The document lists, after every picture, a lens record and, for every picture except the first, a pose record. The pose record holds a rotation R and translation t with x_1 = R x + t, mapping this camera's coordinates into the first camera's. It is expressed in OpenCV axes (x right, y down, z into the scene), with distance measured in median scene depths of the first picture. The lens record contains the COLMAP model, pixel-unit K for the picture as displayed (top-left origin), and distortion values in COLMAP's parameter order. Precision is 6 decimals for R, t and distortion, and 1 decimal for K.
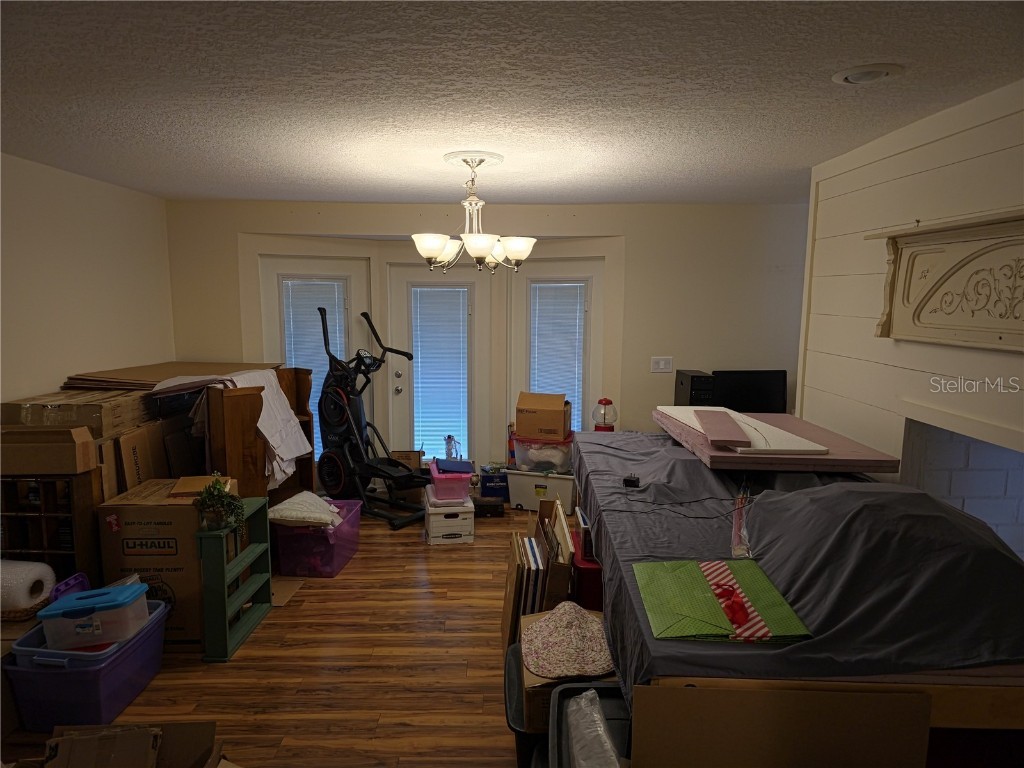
lens RADIAL K [[680.5, 0, 507.9], [0, 680.5, 382.1], [0, 0, 1]] dist [0.039258, -0.001943]
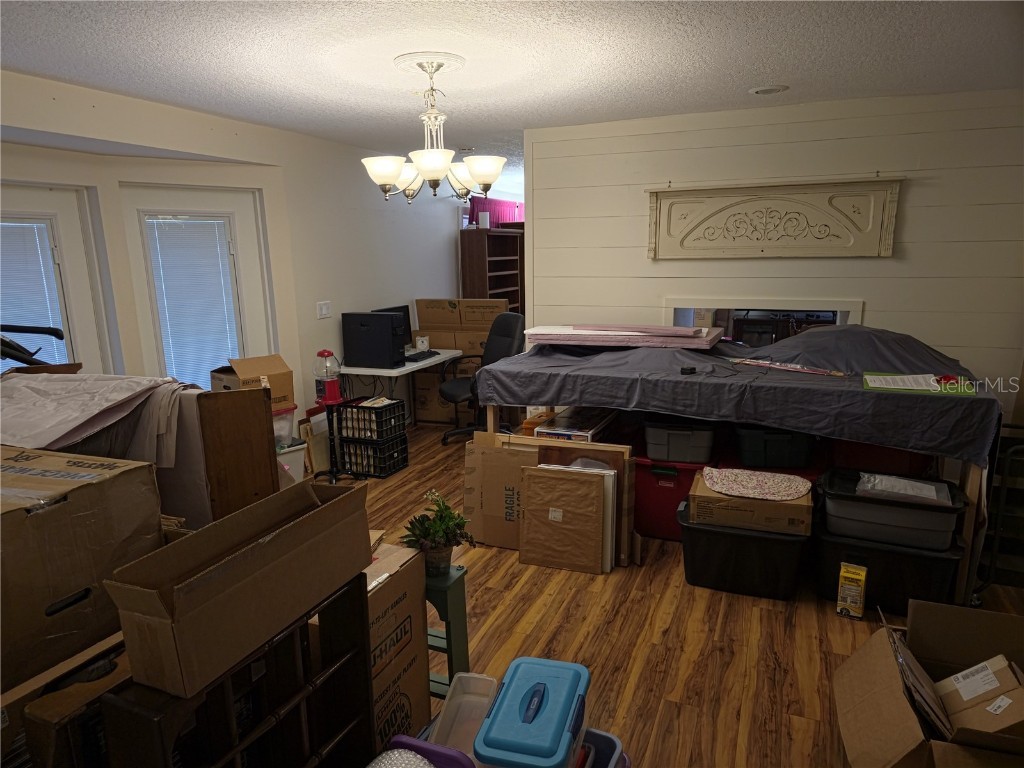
lens RADIAL K [[680.5, 0, 508.0], [0, 680.5, 389.2], [0, 0, 1]] dist [0.039258, -0.001943]
pose [[0.388358, -0.194848, 0.900673, -1.007444], [0.131762, 0.979088, 0.154998, -0.057467], [-0.912040, 0.058480, 0.405910, 0.691230]]
